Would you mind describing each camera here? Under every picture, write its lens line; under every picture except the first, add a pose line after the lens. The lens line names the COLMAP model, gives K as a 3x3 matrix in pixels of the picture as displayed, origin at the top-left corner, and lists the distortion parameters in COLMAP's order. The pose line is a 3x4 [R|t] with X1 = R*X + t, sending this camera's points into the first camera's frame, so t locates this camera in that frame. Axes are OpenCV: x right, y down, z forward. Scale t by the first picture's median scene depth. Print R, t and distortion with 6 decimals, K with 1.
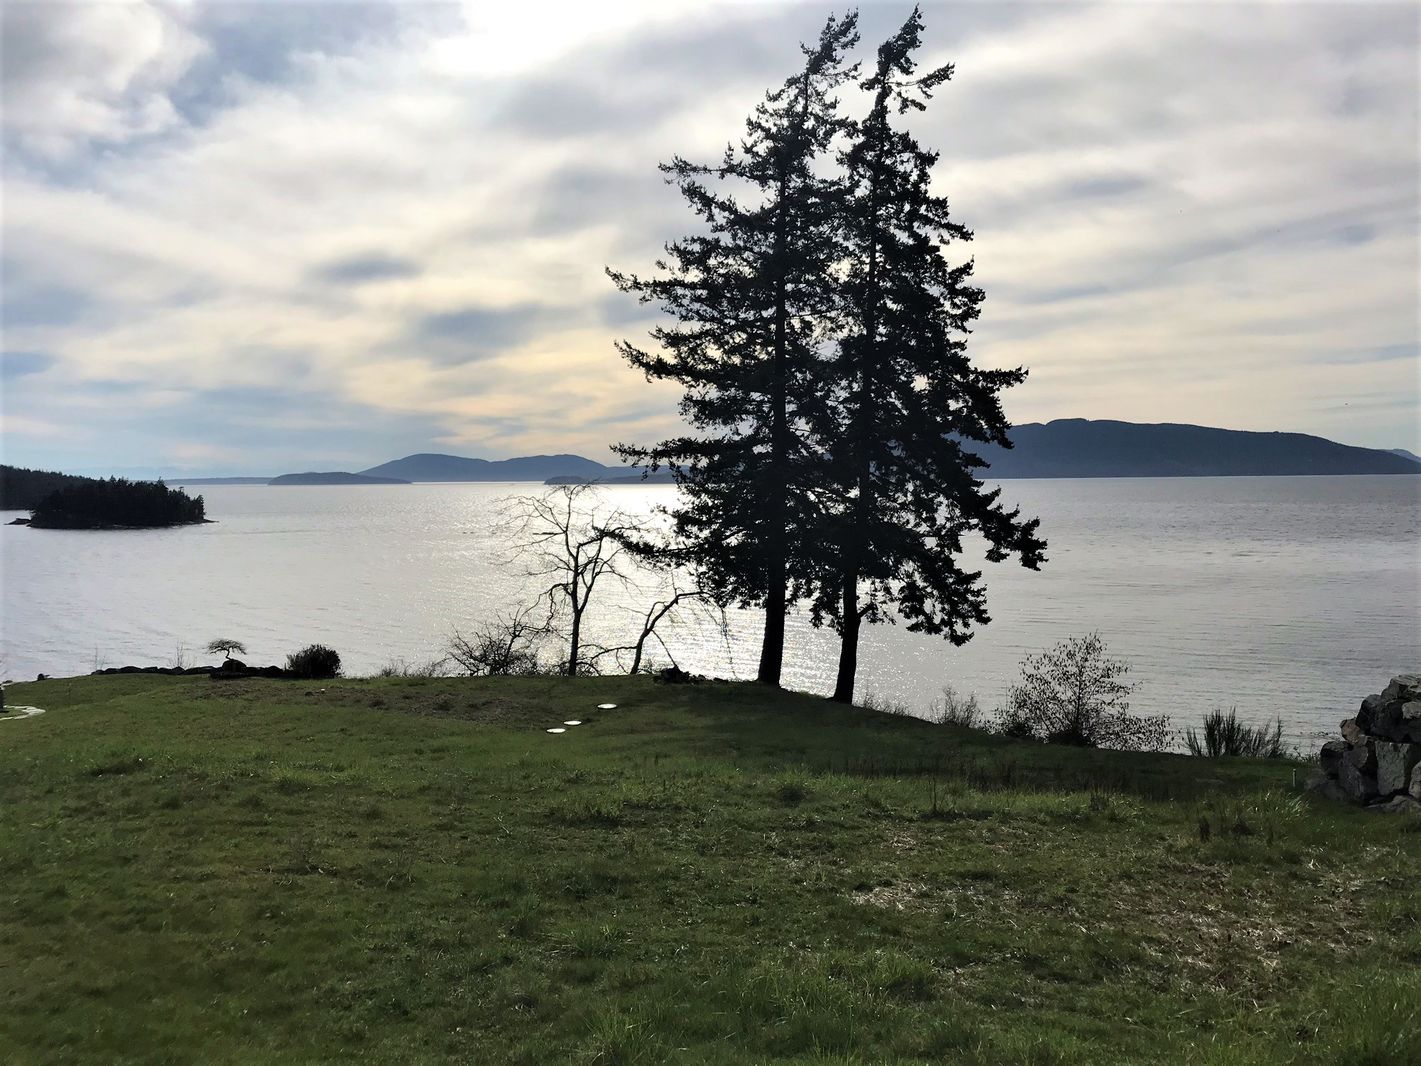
lens RADIAL K [[1263.8, 0, 710.5], [0, 1263.8, 533.0], [0, 0, 1]] dist [-0.012110, -0.008285]
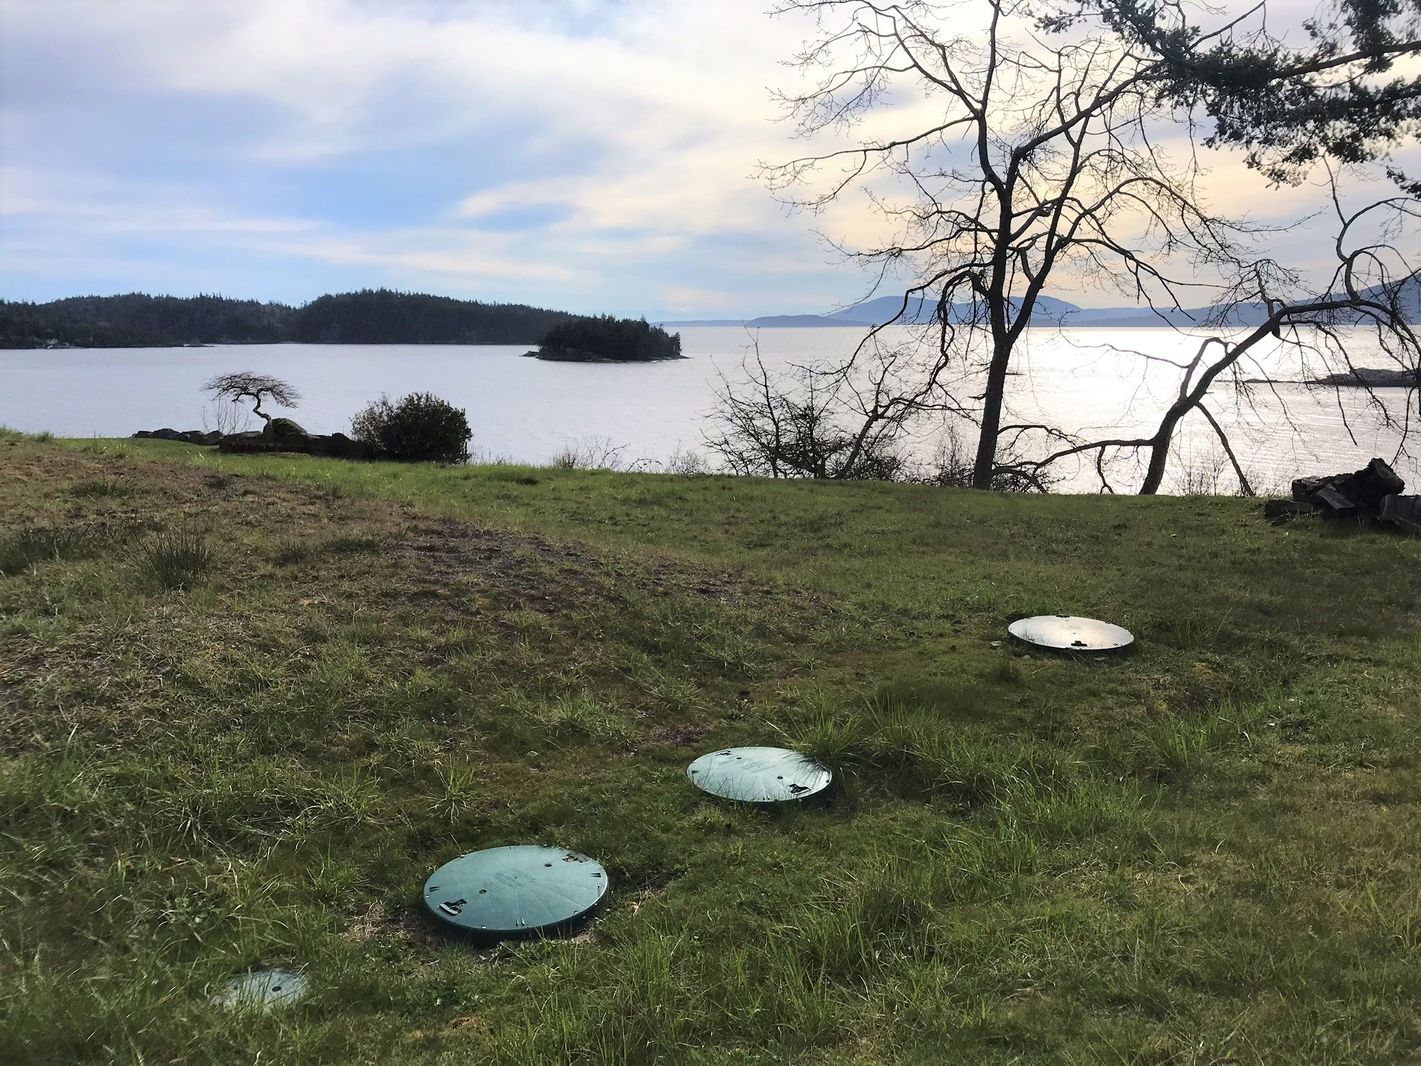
lens RADIAL K [[1152.4, 0, 712.5], [0, 1152.4, 493.3], [0, 0, 1]] dist [0.001808, 0.003766]
pose [[0.923939, 0.067741, -0.376495, -0.051578], [-0.036501, 0.995317, 0.089507, 0.083042], [0.380795, -0.068956, 0.922085, 0.645630]]
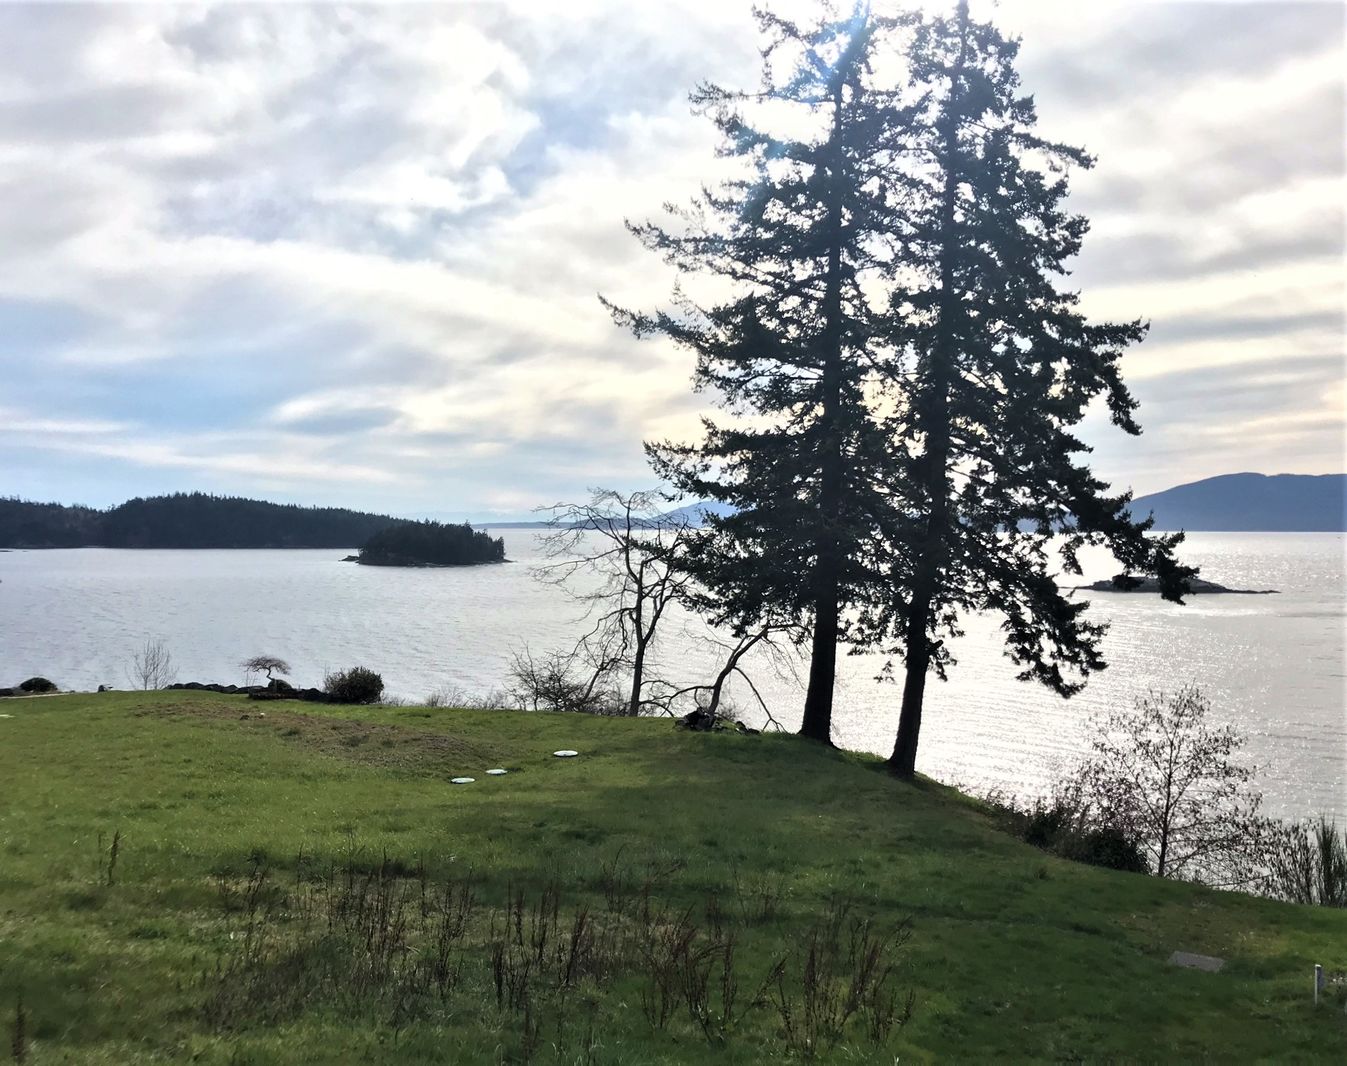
lens RADIAL K [[1253.9, 0, 673.5], [0, 1253.9, 533.0], [0, 0, 1]] dist [-0.002634, -0.020845]
pose [[0.959006, 0.012911, -0.283092, 0.158034], [-0.025093, 0.998907, -0.039446, 0.022044], [0.282273, 0.044933, 0.958281, 0.194801]]
